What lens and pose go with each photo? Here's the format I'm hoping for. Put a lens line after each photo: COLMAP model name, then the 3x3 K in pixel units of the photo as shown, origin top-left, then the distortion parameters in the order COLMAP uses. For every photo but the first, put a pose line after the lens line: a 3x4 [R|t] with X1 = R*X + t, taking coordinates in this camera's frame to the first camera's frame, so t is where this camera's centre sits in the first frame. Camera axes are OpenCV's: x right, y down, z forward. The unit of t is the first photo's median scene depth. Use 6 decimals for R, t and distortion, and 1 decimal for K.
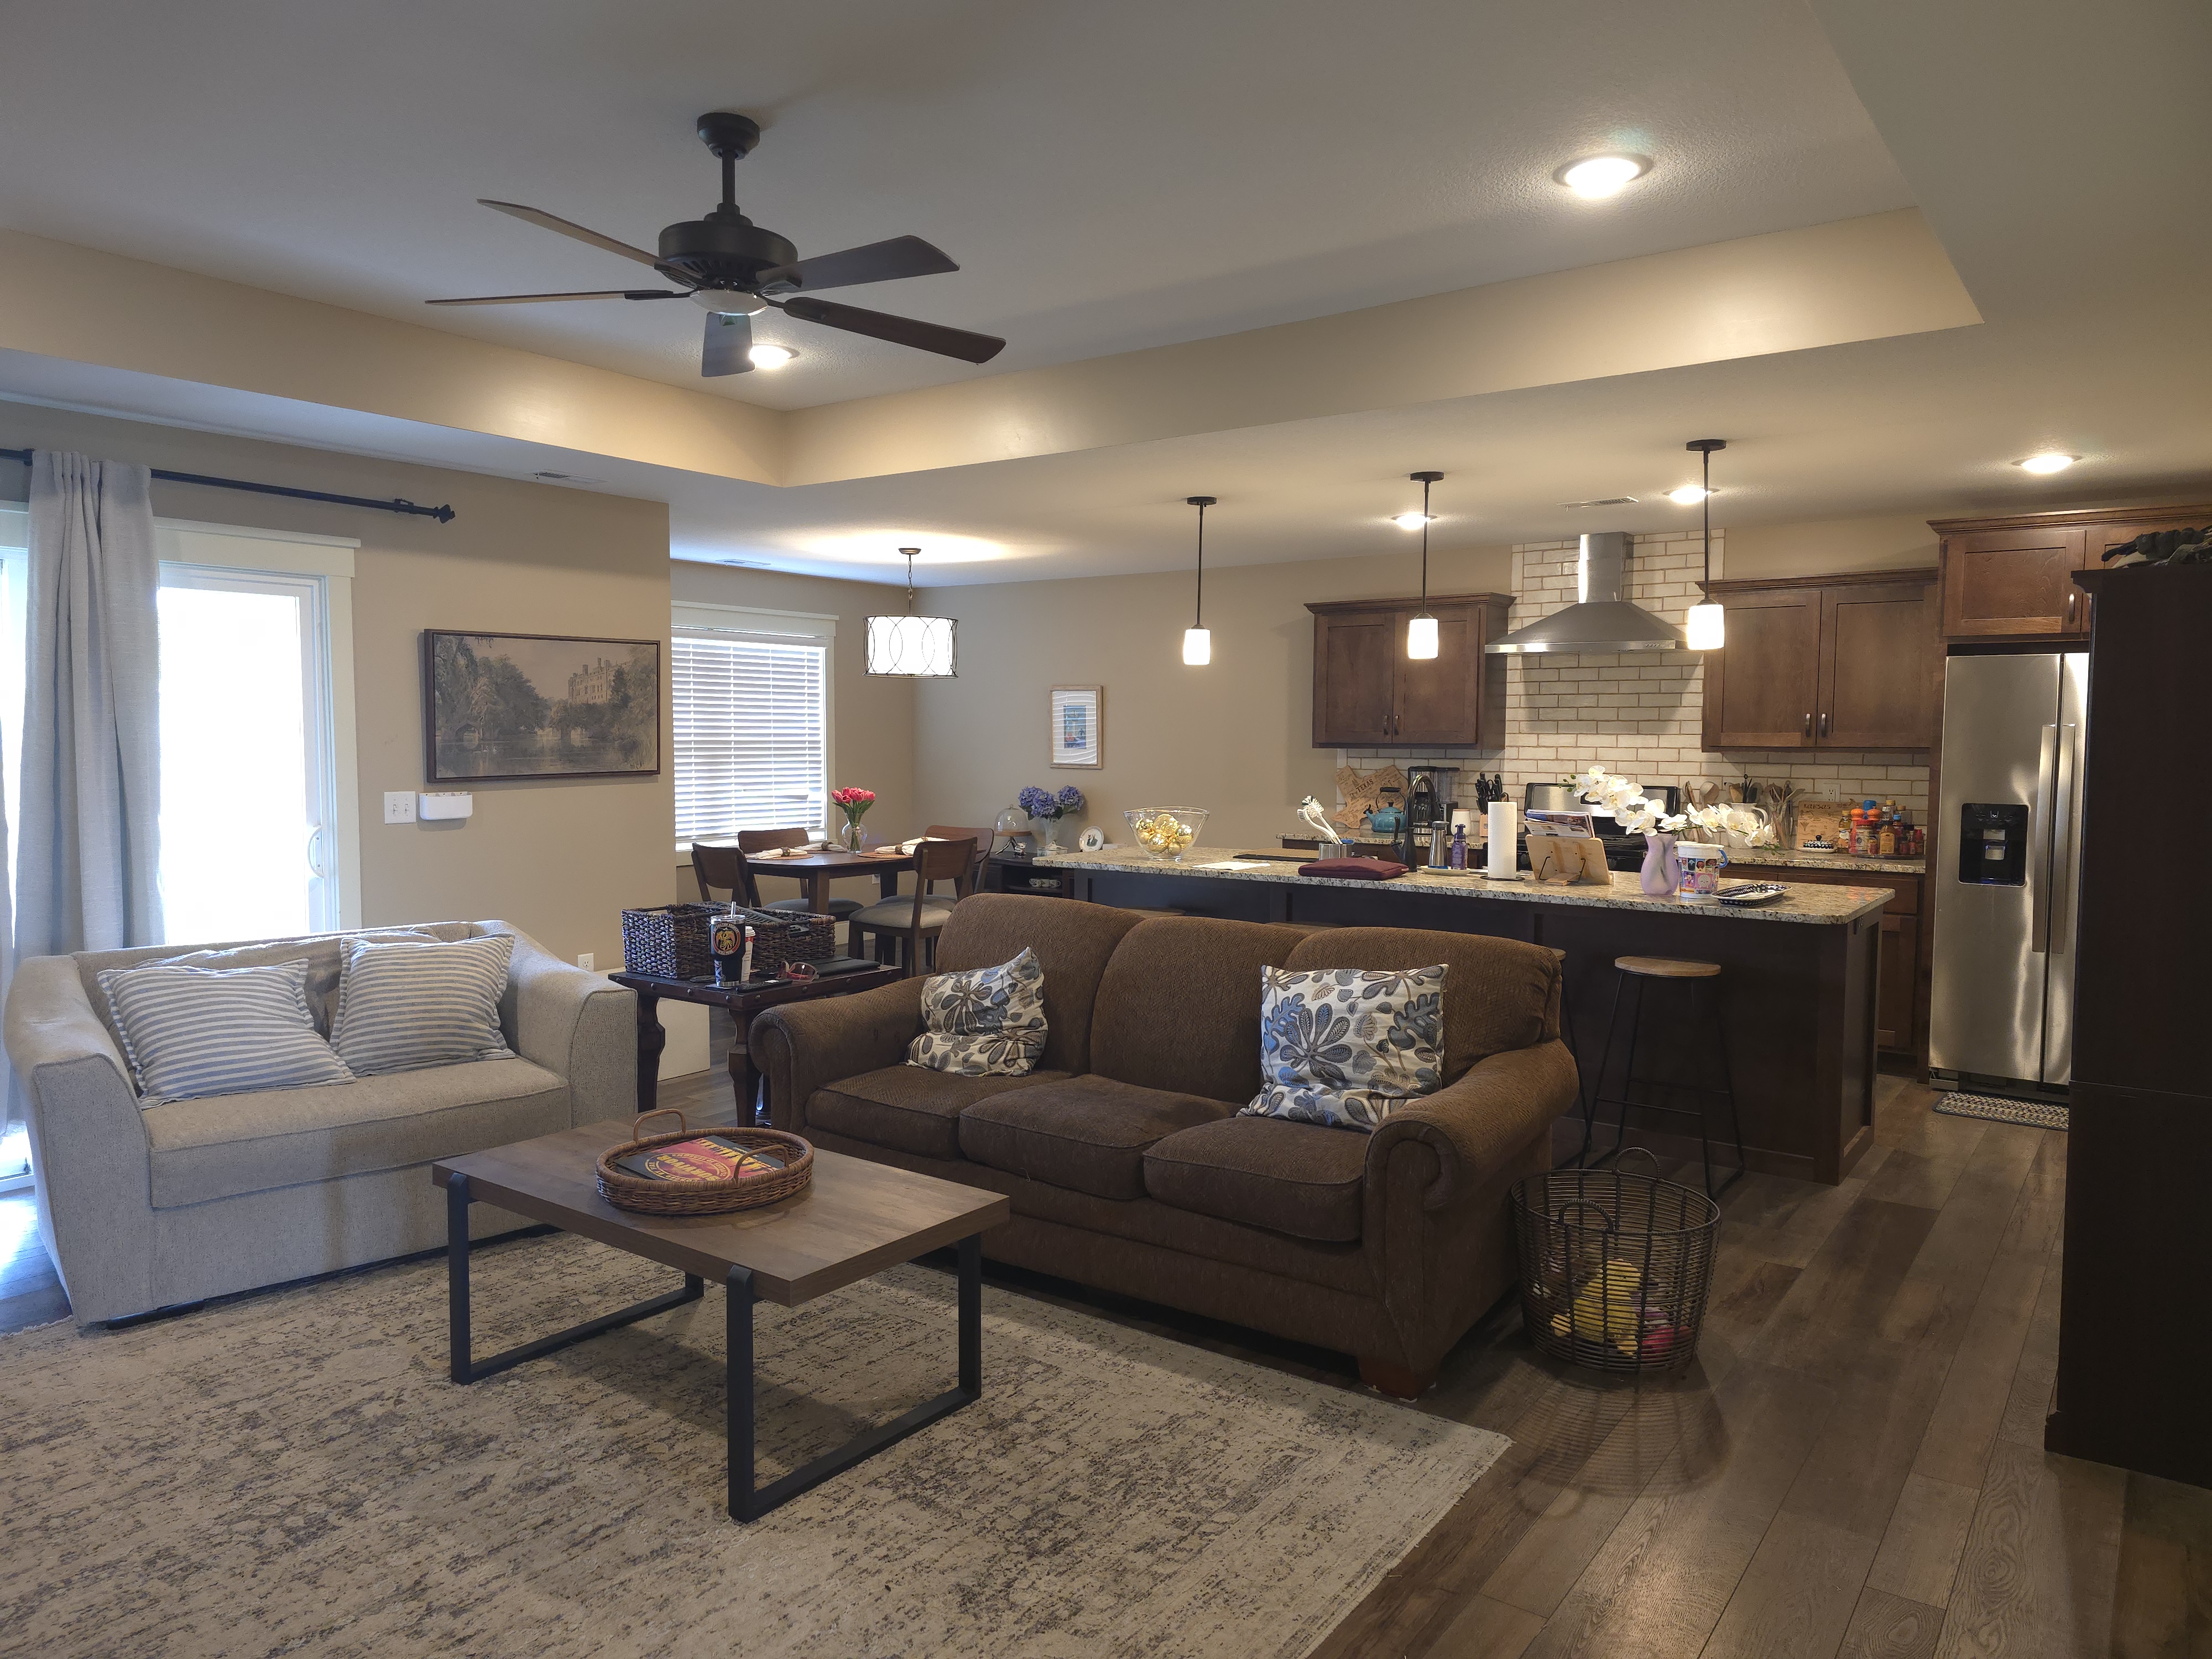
lens RADIAL K [[1493.5, 0, 1120.4], [0, 1493.5, 824.8], [0, 0, 1]] dist [0.052933, -0.040520]
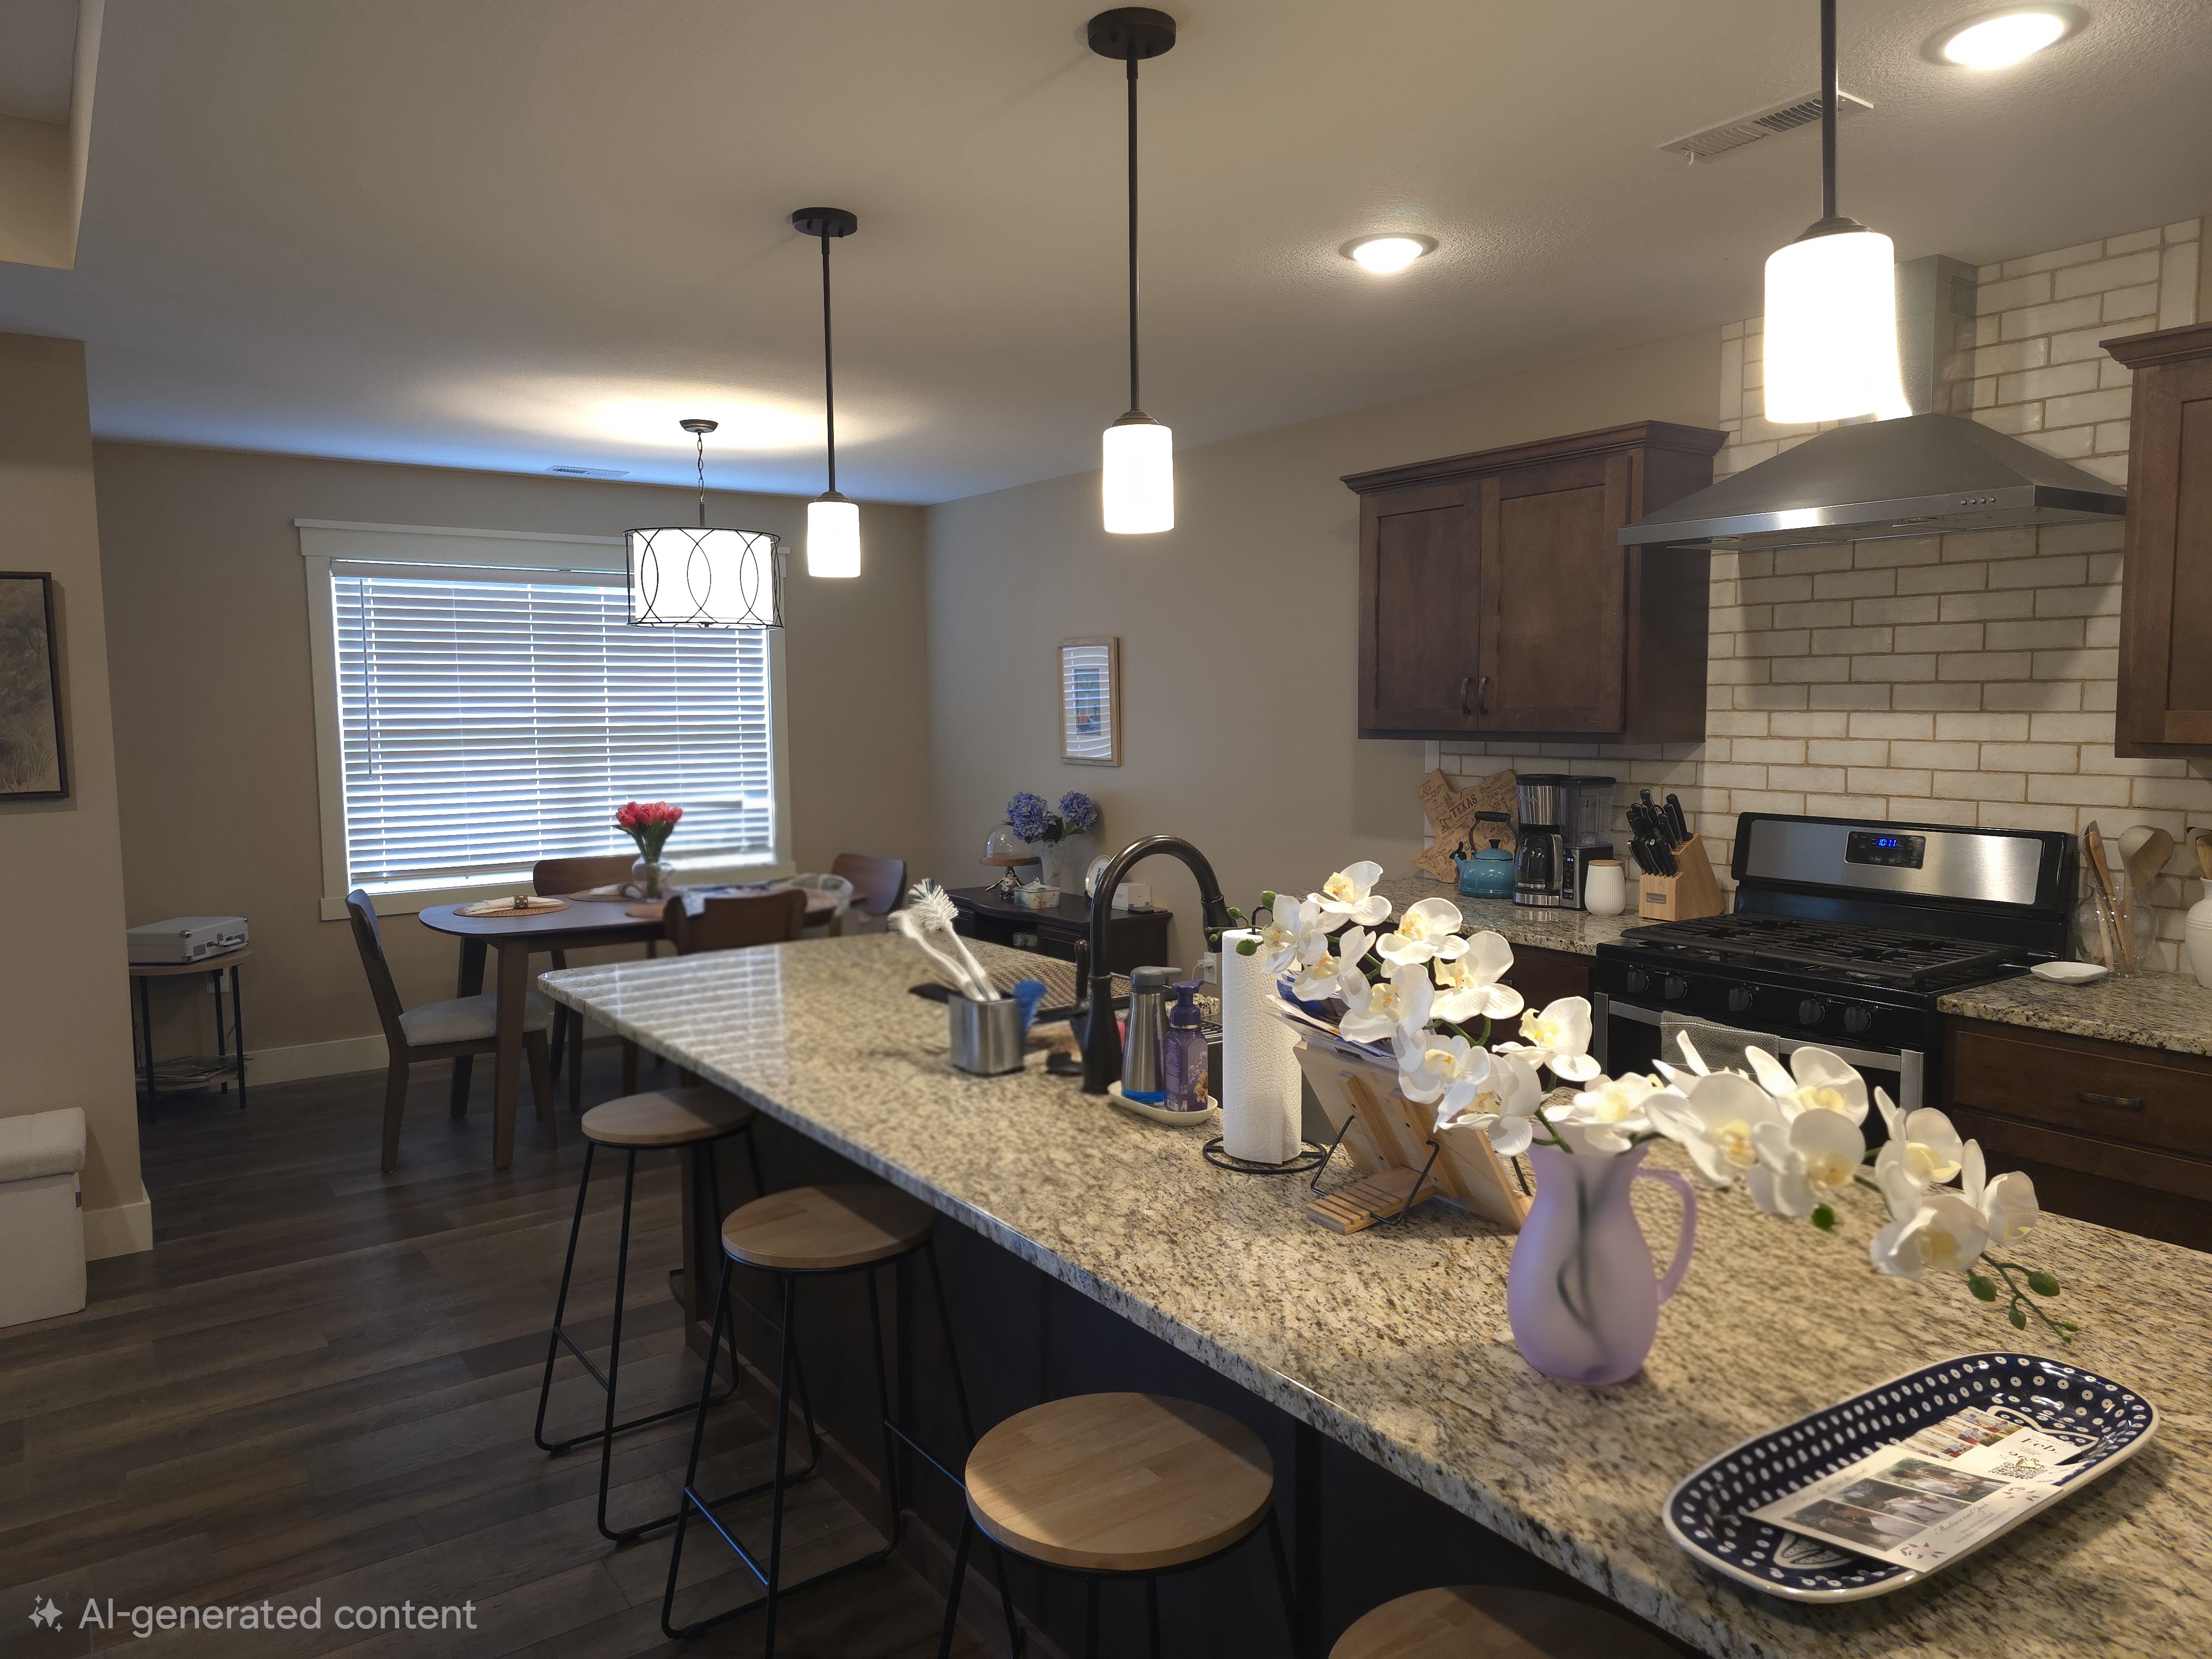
lens RADIAL K [[1493.5, 0, 1127.9], [0, 1493.5, 822.8], [0, 0, 1]] dist [0.052933, -0.040520]
pose [[0.950201, 0.014625, -0.311294, 0.245263], [-0.007792, 0.999701, 0.023184, -0.035794], [0.311540, -0.019604, 0.950031, 0.492334]]
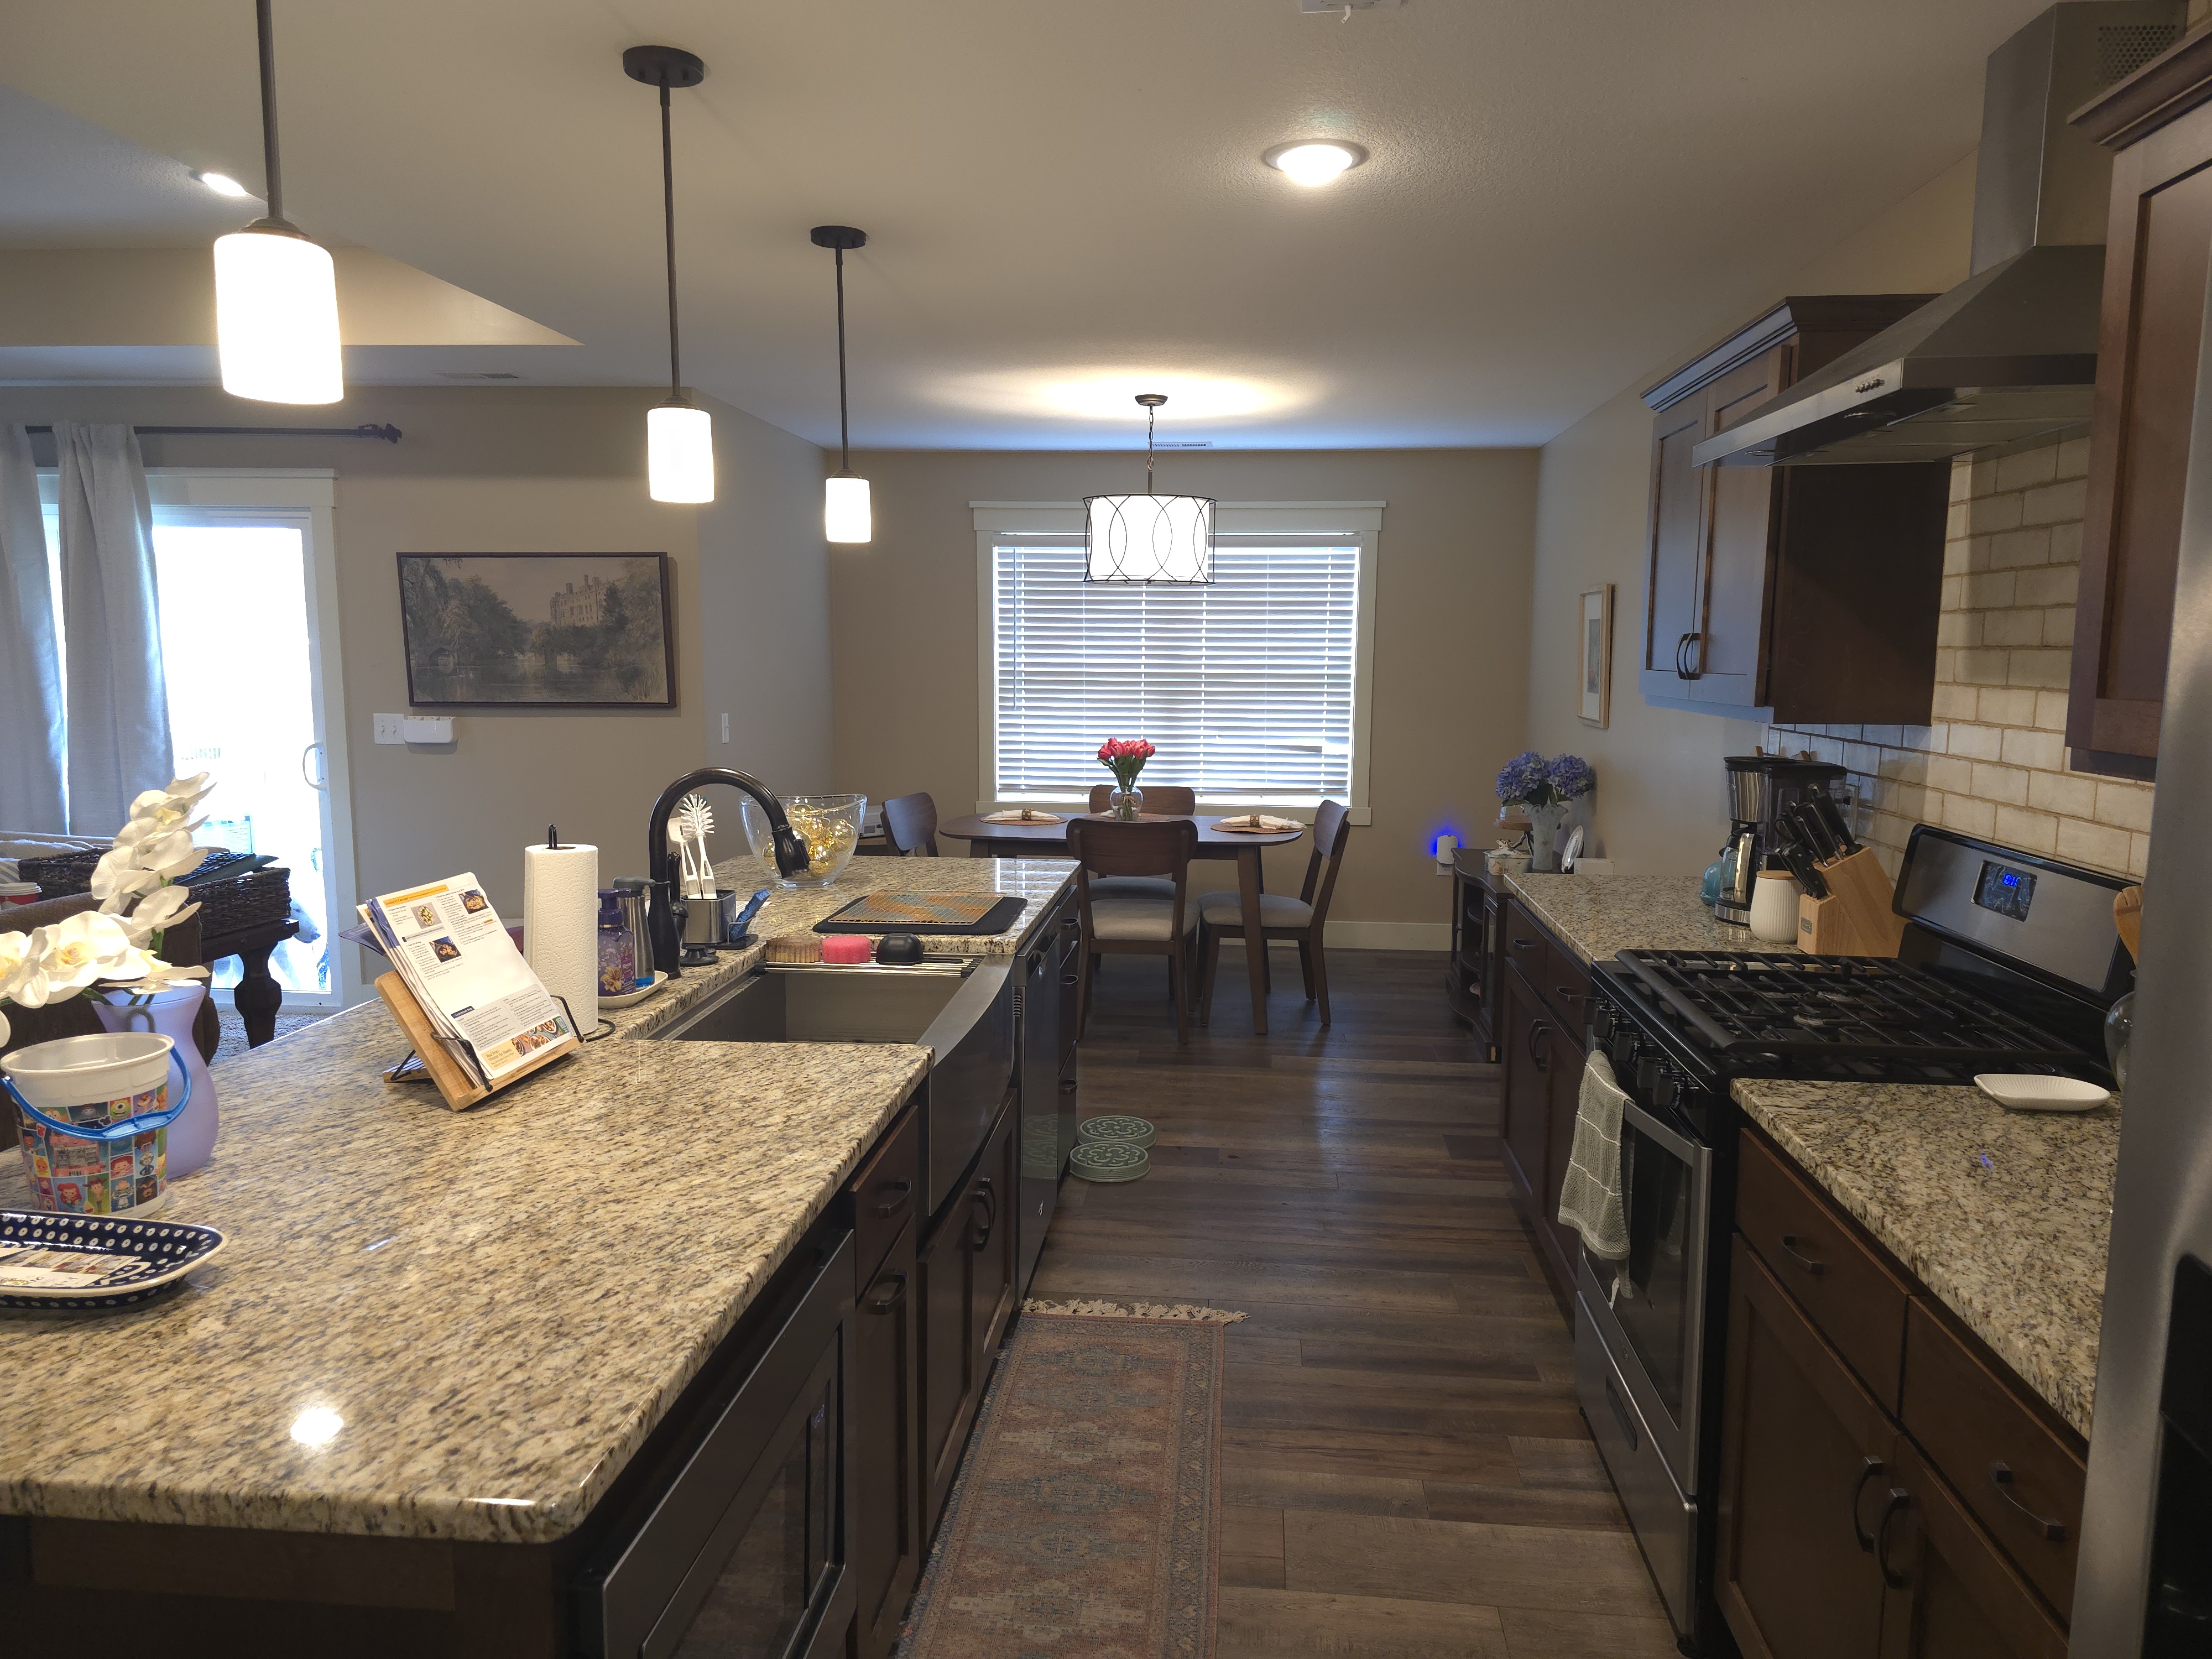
lens RADIAL K [[1493.5, 0, 1116.4], [0, 1493.5, 834.8], [0, 0, 1]] dist [0.052933, -0.040520]
pose [[0.509228, 0.108419, -0.853775, 0.503166], [-0.062112, 0.994076, 0.089190, -0.047471], [0.858387, 0.007612, 0.512946, 0.682839]]
